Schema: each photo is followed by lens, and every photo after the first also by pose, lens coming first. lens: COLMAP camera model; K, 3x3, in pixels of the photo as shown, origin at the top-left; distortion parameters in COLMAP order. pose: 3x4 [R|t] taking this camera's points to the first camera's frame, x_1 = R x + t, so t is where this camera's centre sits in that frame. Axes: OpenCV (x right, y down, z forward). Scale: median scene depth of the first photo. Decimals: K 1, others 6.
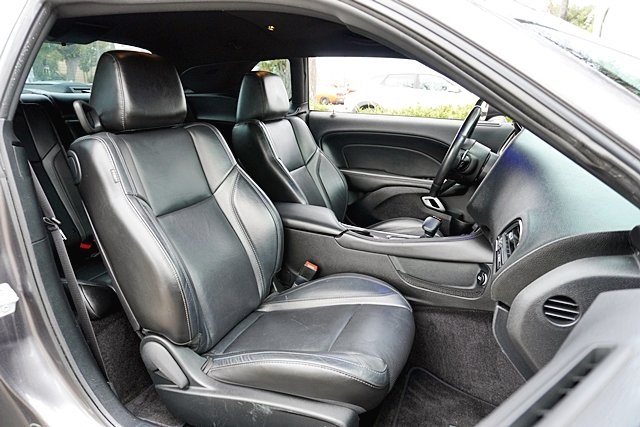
lens RADIAL K [[425.6, 0, 320.0], [0, 425.6, 213.5], [0, 0, 1]] dist [-0.052435, 0.050273]
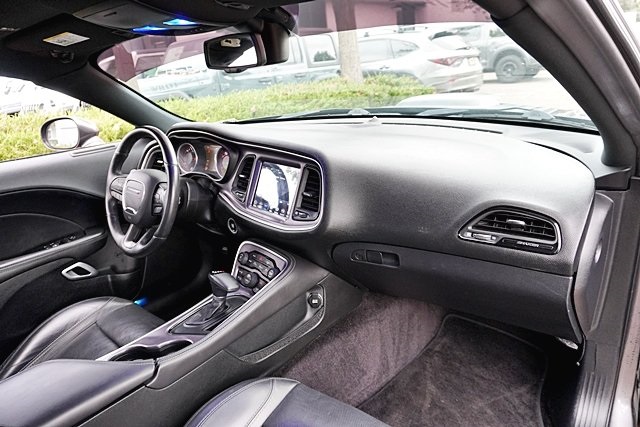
lens RADIAL K [[425.6, 0, 320.0], [0, 425.6, 213.5], [0, 0, 1]] dist [-0.052435, 0.050273]
pose [[0.278866, -0.348809, 0.894744, -0.341812], [0.357331, 0.902493, 0.240461, -0.214220], [-0.891374, 0.252664, 0.376315, 0.540058]]
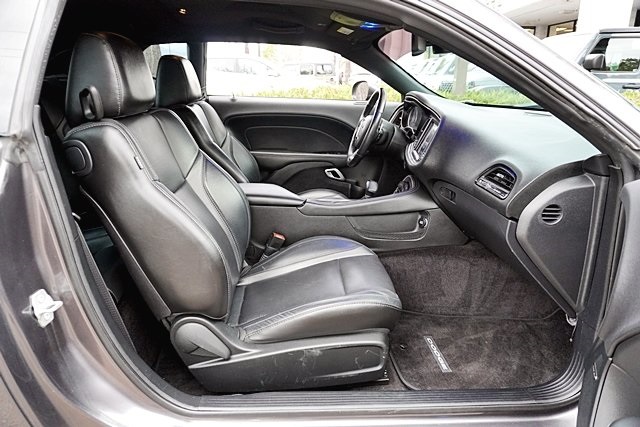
lens RADIAL K [[425.6, 0, 320.0], [0, 425.6, 213.5], [0, 0, 1]] dist [-0.052435, 0.050273]
pose [[0.905917, -0.128826, 0.403383, -0.380208], [0.114731, 0.991641, 0.059034, 0.013103], [-0.407617, -0.007199, 0.913125, -0.047877]]
